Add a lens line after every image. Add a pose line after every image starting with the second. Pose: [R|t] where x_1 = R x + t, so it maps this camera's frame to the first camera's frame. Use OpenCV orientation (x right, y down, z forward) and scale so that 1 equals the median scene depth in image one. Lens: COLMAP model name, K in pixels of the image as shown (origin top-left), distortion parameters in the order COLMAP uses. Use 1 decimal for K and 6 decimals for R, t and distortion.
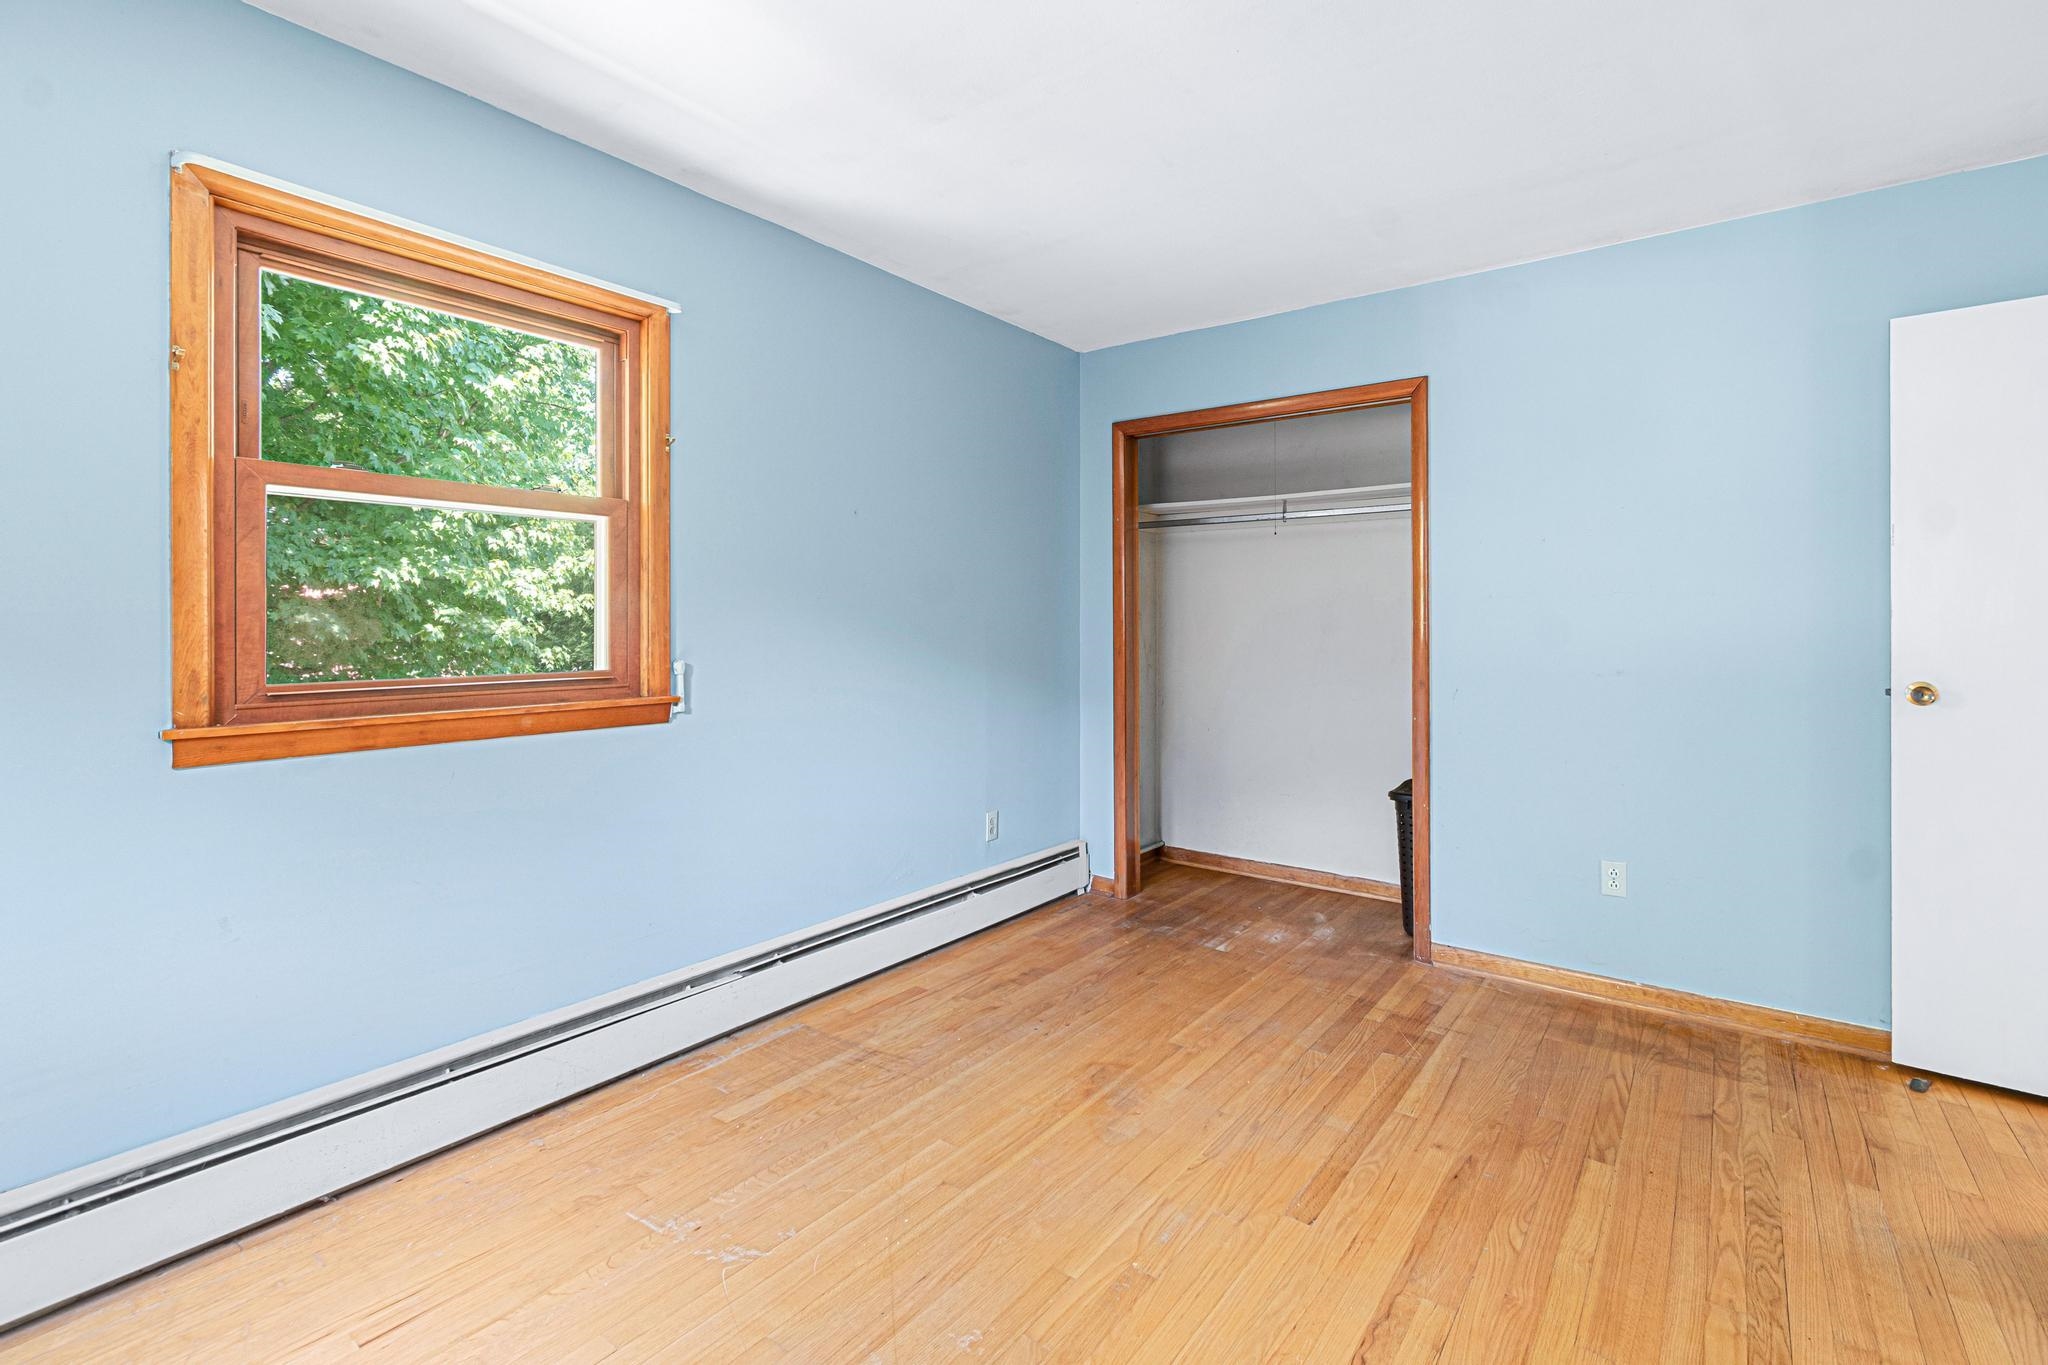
lens RADIAL K [[942.1, 0, 1027.5], [0, 942.1, 625.0], [0, 0, 1]] dist [0.001915, 0.000048]
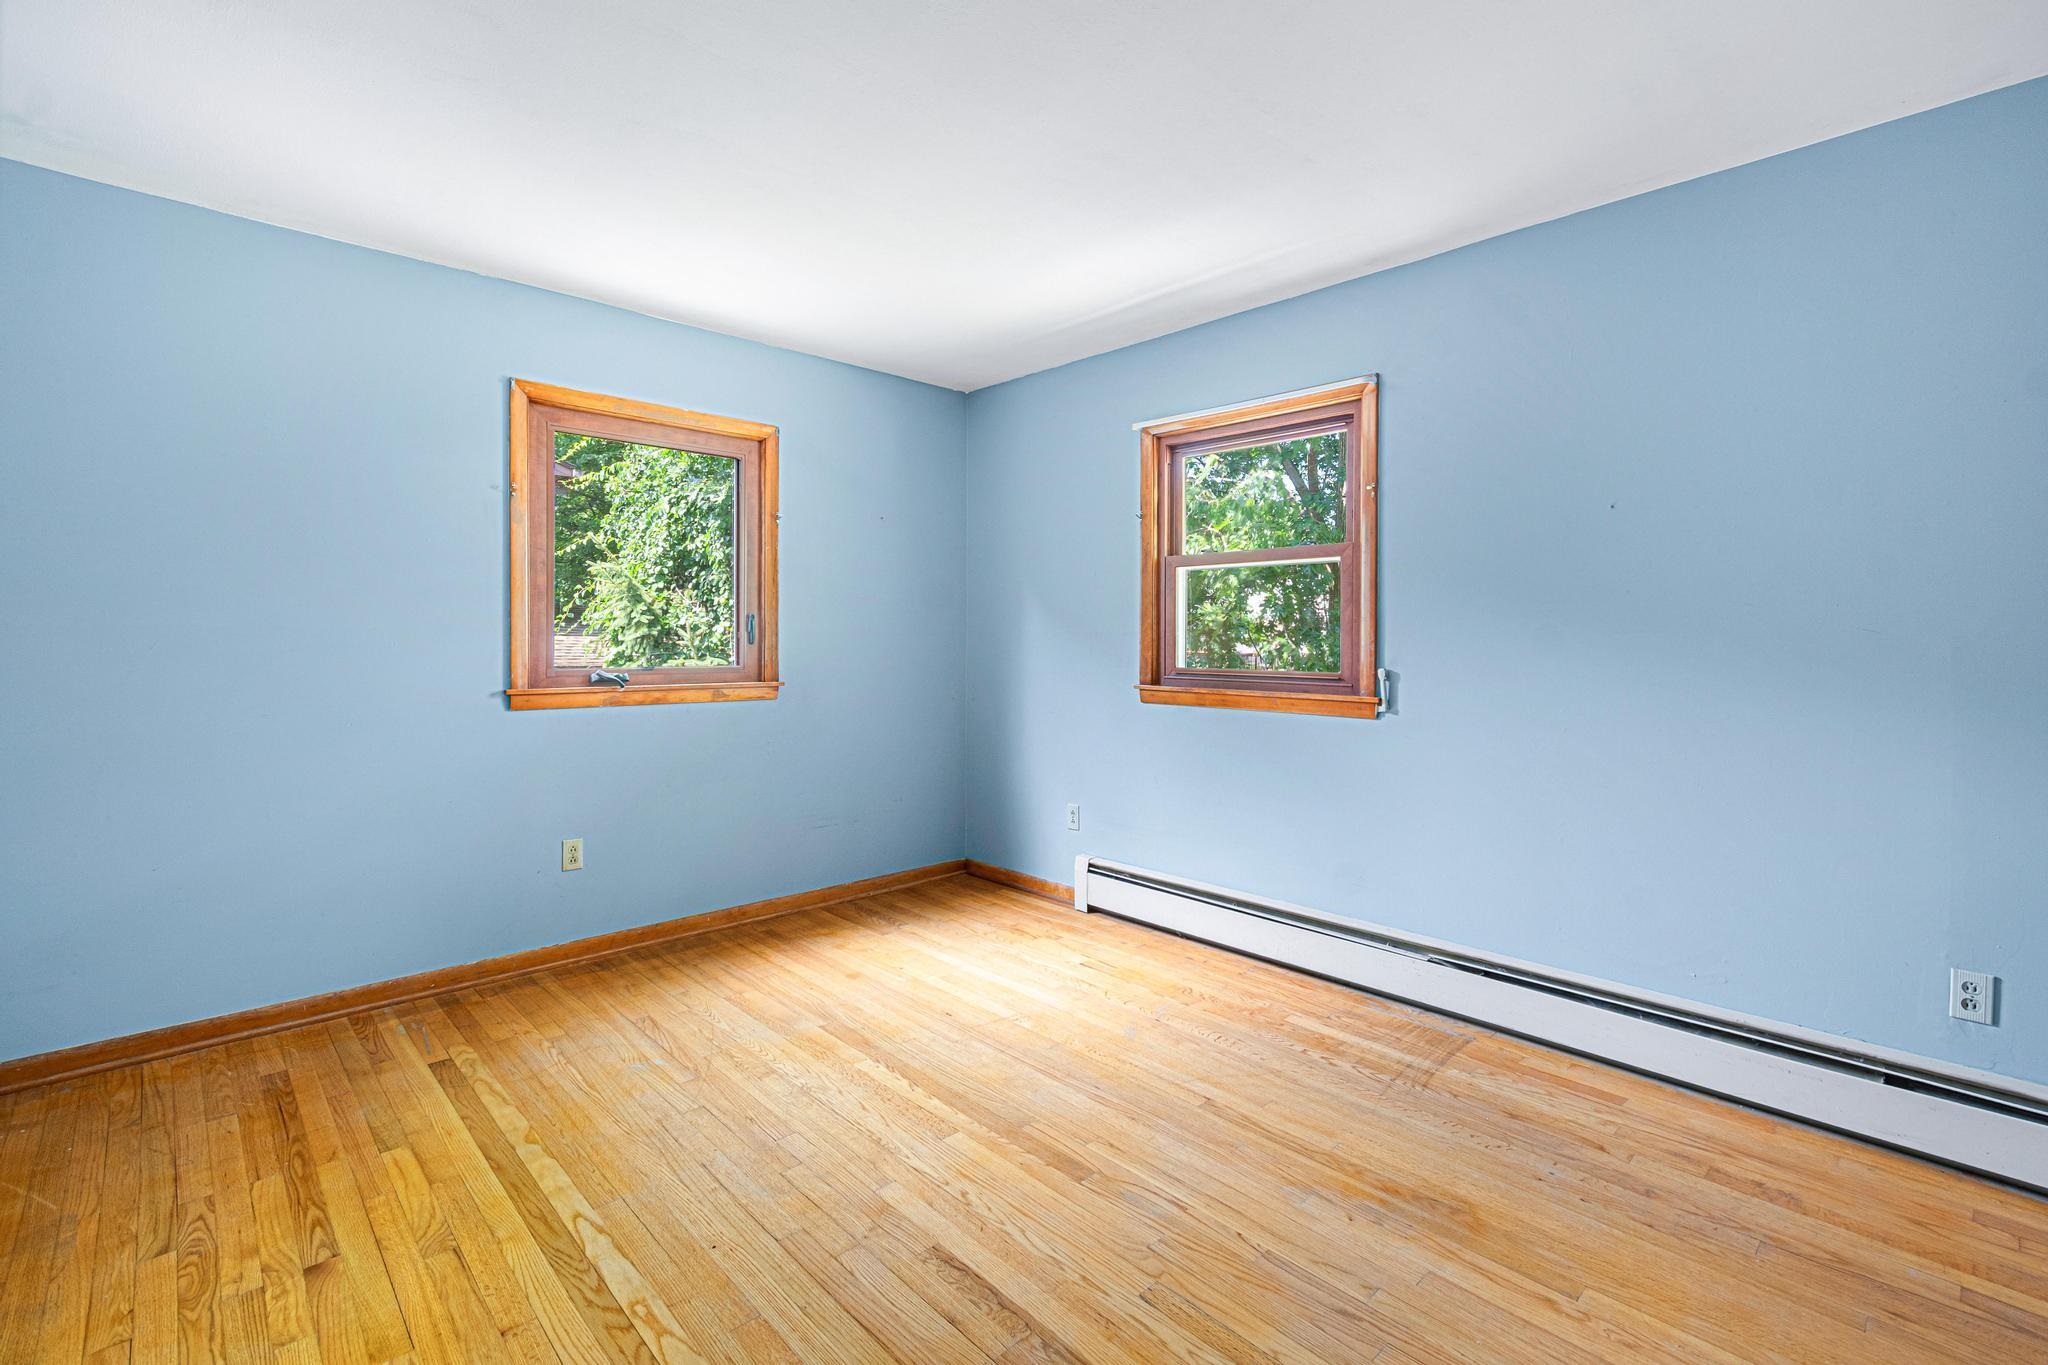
lens RADIAL K [[937.4, 0, 1034.0], [0, 937.4, 652.4], [0, 0, 1]] dist [0.004054, -0.000162]
pose [[-0.185432, 0.015642, -0.982533, 0.883758], [-0.005225, 0.999843, 0.016903, -0.000376], [0.982643, 0.008269, -0.185321, 0.782509]]
